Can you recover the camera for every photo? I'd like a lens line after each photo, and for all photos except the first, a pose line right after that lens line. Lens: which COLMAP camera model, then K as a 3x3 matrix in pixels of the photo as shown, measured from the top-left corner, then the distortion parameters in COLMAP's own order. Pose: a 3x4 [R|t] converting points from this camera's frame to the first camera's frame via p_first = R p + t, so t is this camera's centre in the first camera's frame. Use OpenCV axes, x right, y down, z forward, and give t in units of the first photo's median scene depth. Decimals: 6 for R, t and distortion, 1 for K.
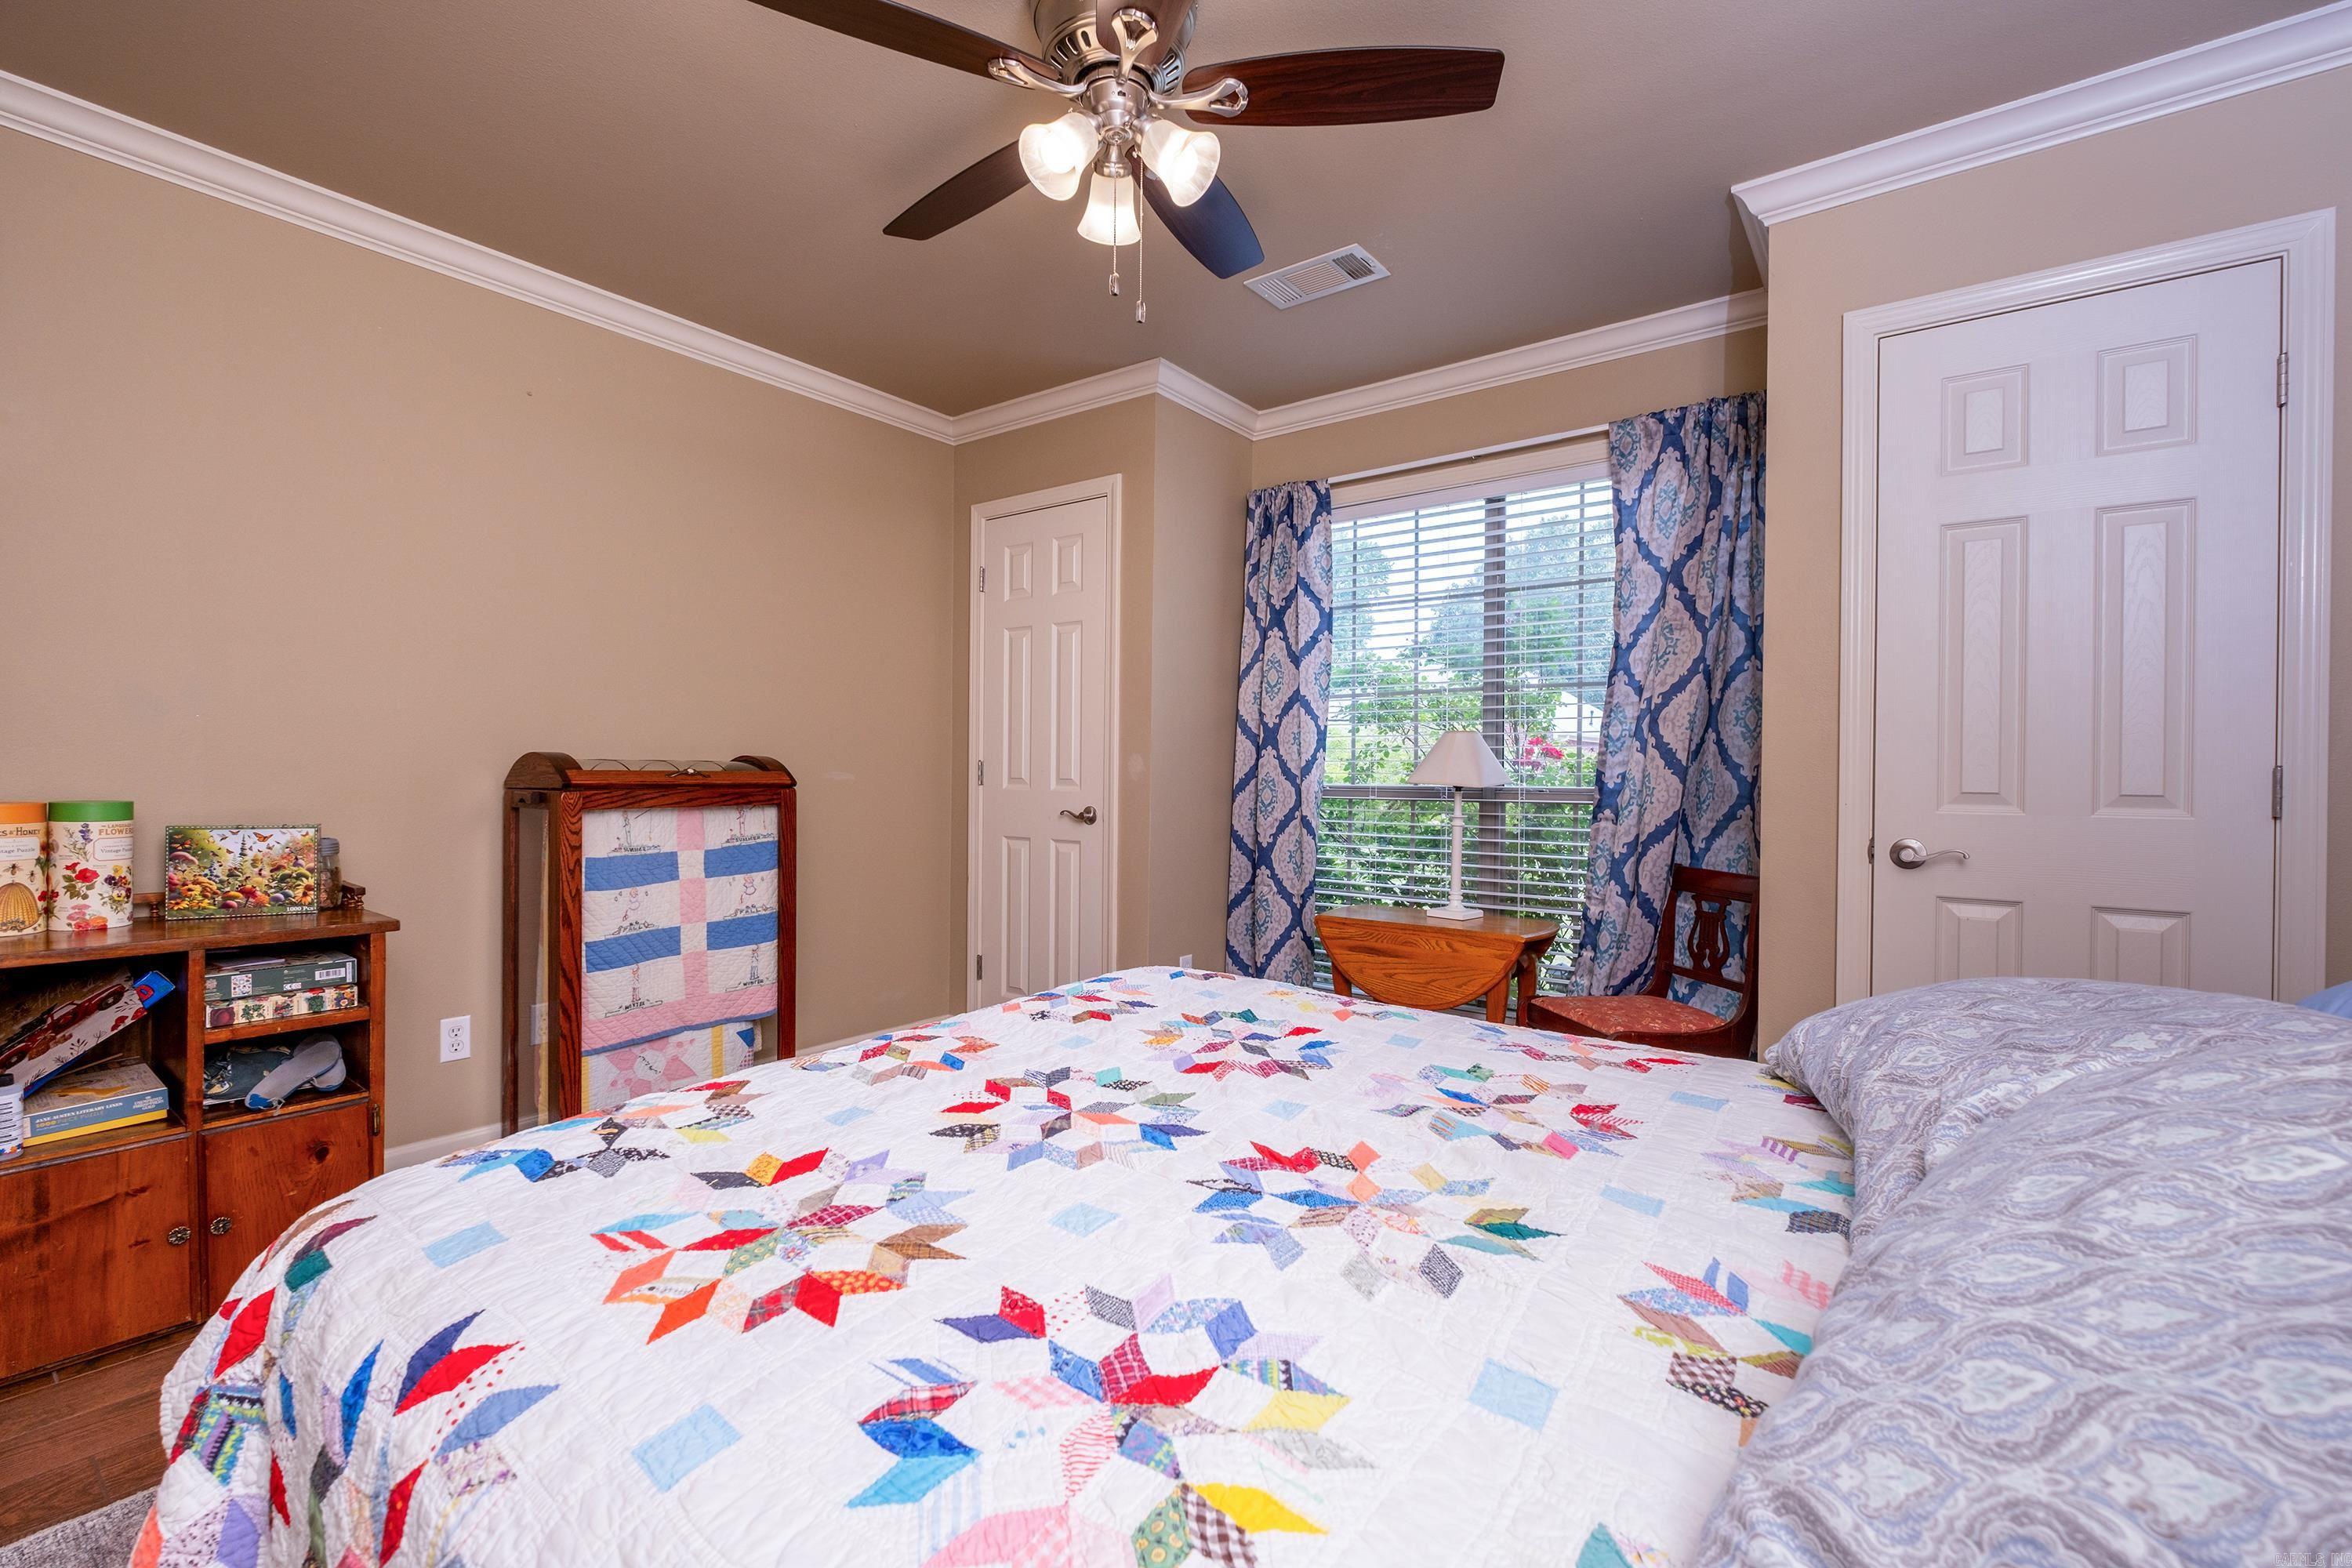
lens RADIAL K [[1025.7, 0, 1173.9], [0, 1025.7, 773.8], [0, 0, 1]] dist [-0.002786, -0.000144]
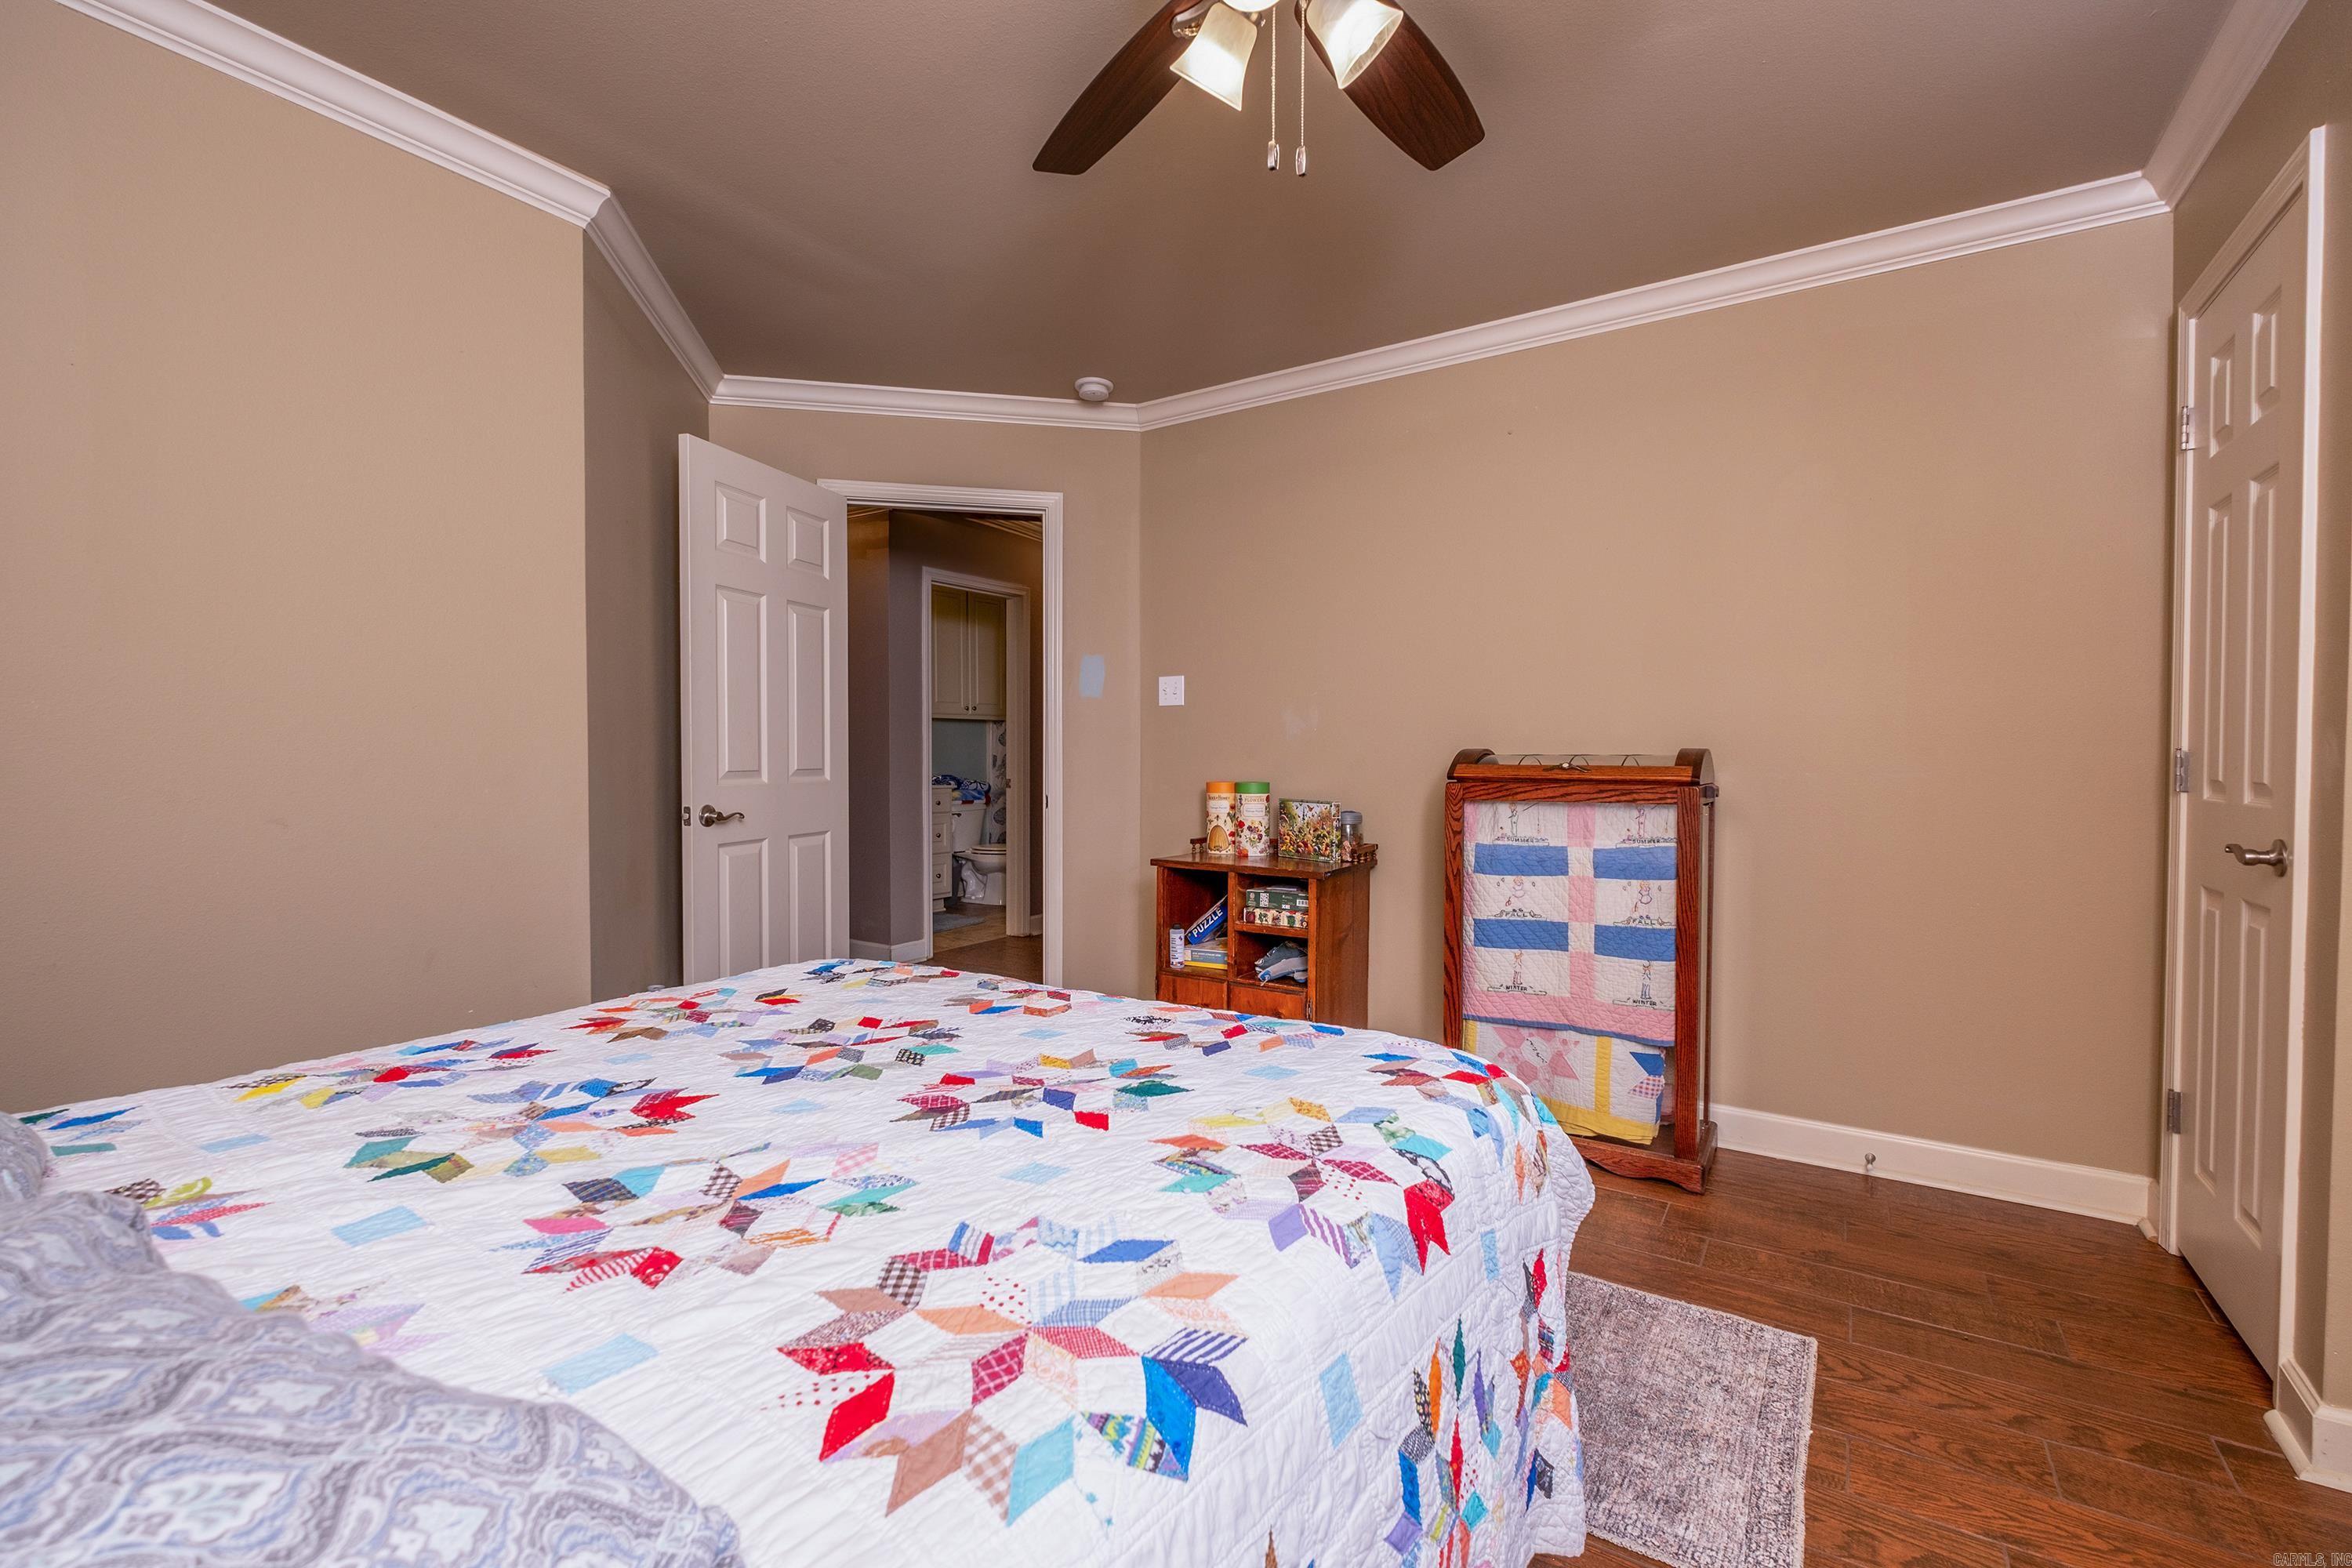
lens RADIAL K [[1015.9, 0, 1179.3], [0, 1015.9, 776.0], [0, 0, 1]] dist [-0.002109, -0.002009]
pose [[0.053825, 0.011320, -0.998486, 0.644027], [-0.007795, 0.999910, 0.010916, -0.001202], [0.998520, 0.007195, 0.053909, 0.773672]]
